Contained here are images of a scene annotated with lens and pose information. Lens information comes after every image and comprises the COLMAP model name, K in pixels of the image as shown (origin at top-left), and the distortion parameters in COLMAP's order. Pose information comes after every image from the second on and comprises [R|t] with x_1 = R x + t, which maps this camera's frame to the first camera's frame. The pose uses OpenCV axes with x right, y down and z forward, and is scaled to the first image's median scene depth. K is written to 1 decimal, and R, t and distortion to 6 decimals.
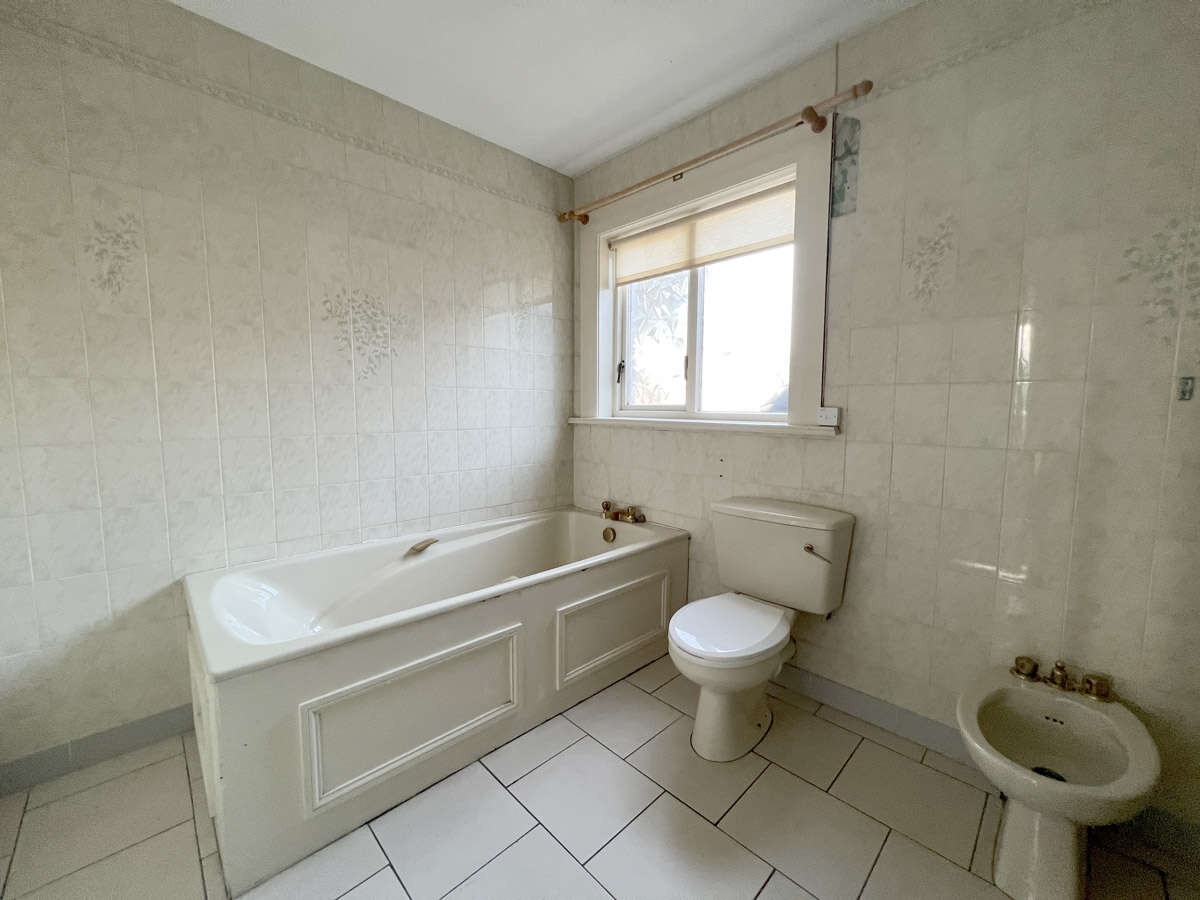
lens RADIAL K [[478.9, 0, 597.1], [0, 478.9, 447.5], [0, 0, 1]] dist [-0.001729, -0.000055]
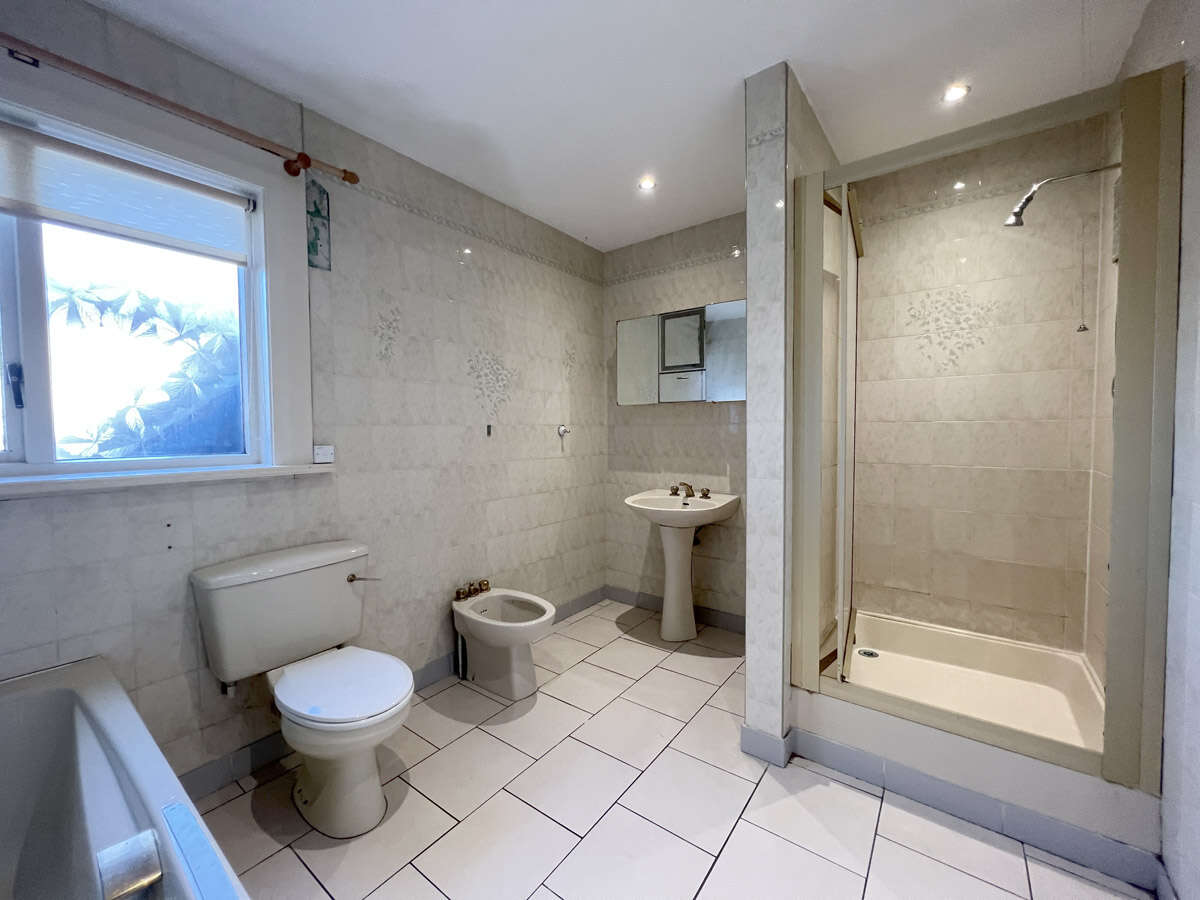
lens RADIAL K [[478.9, 0, 597.1], [0, 478.9, 447.5], [0, 0, 1]] dist [-0.001729, -0.000055]
pose [[-0.148276, -0.039426, 0.988160, -0.676040], [0.098708, 0.993625, 0.054456, -0.080496], [-0.984008, 0.105614, -0.143439, 0.585923]]
